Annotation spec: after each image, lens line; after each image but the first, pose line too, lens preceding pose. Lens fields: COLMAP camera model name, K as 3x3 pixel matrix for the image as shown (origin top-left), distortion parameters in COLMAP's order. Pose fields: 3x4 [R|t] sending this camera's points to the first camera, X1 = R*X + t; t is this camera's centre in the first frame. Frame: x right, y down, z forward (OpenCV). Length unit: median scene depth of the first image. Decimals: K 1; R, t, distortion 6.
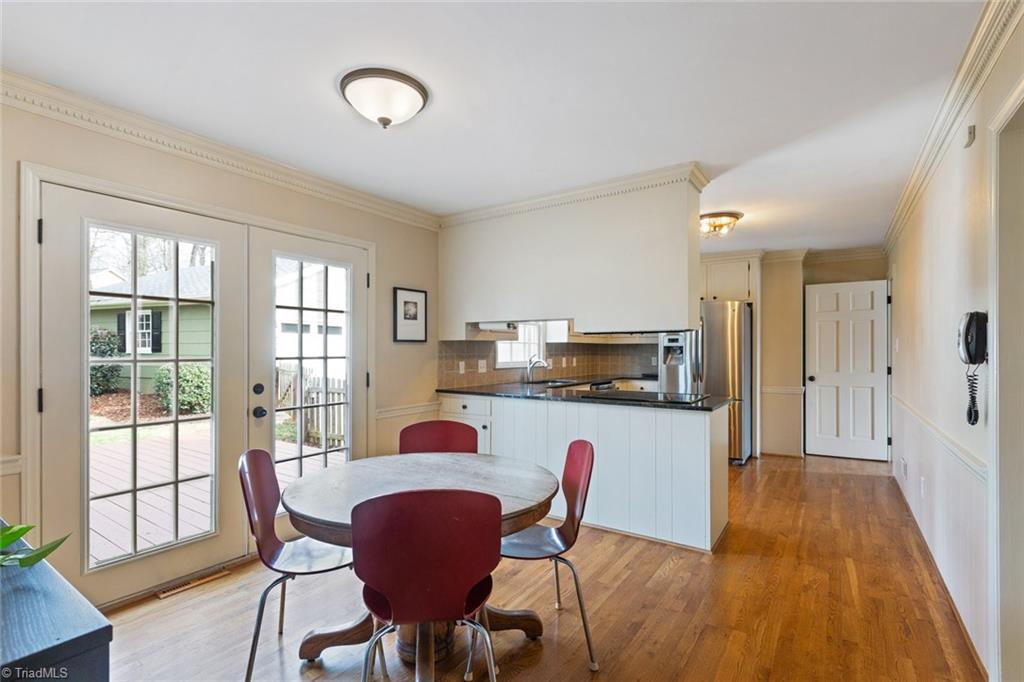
lens RADIAL K [[473.6, 0, 507.6], [0, 473.6, 342.1], [0, 0, 1]] dist [0.000696, 0.000180]
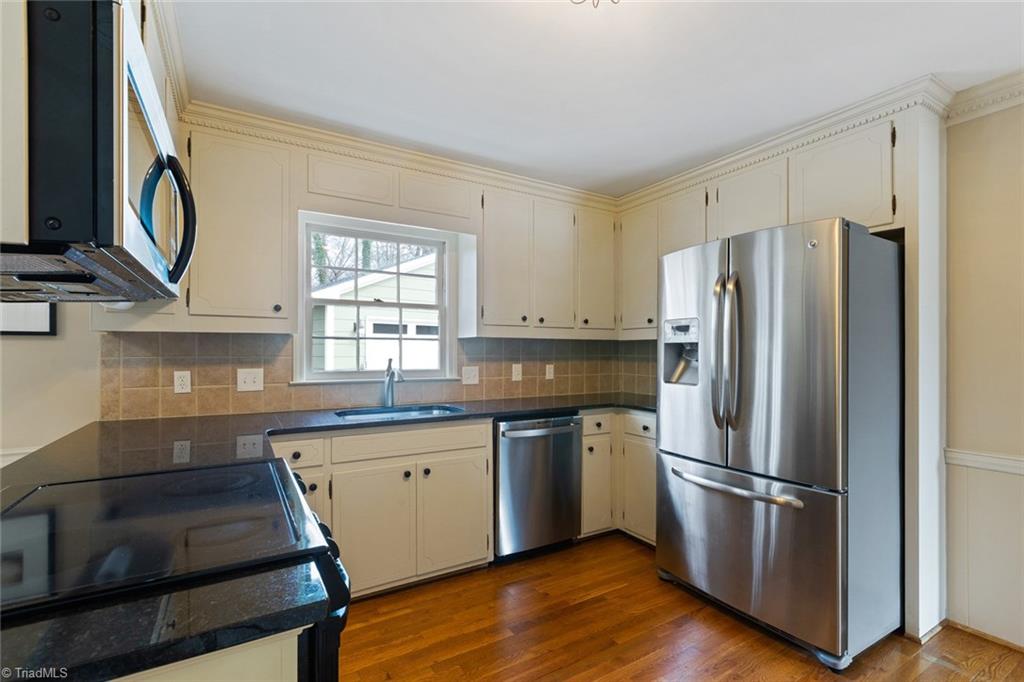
lens RADIAL K [[451.0, 0, 510.2], [0, 451.0, 344.6], [0, 0, 1]] dist [0.002271, 0.000286]
pose [[0.910070, -0.002450, -0.414448, 0.374594], [0.002873, 0.999996, 0.000397, 0.008735], [0.414445, -0.001552, 0.910073, 0.532312]]
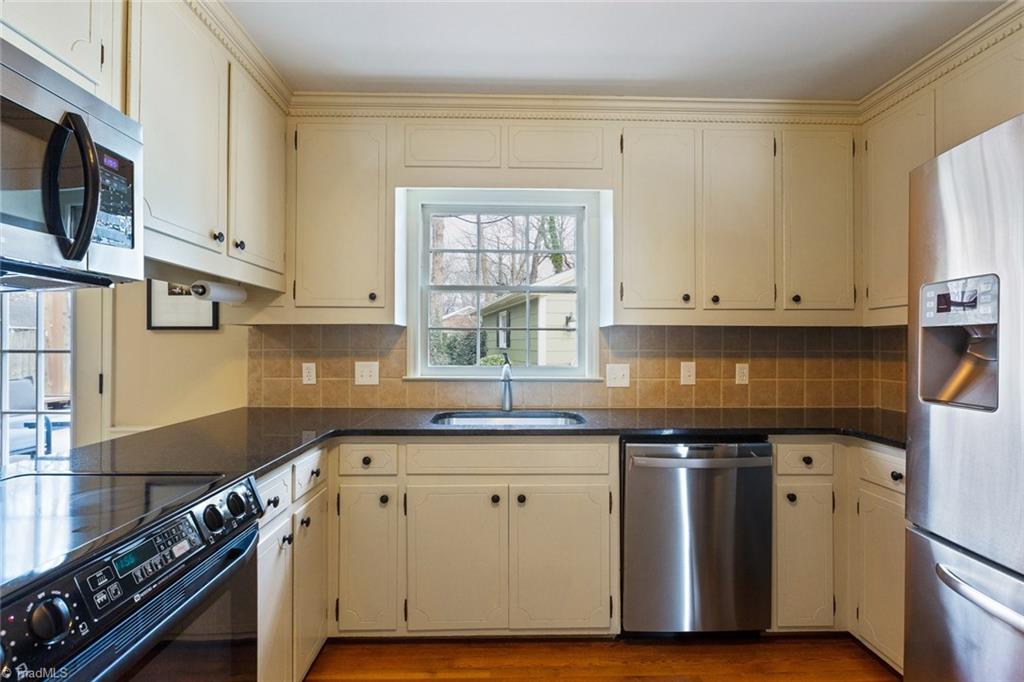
lens RADIAL K [[466.6, 0, 512.0], [0, 466.6, 341.0], [0, 0, 1]] dist [-0.006220, -0.000124]
pose [[0.596251, -0.004707, -0.802784, 0.395893], [0.008521, 0.999964, 0.000466, 0.013101], [0.802753, -0.007118, 0.596269, 0.677960]]
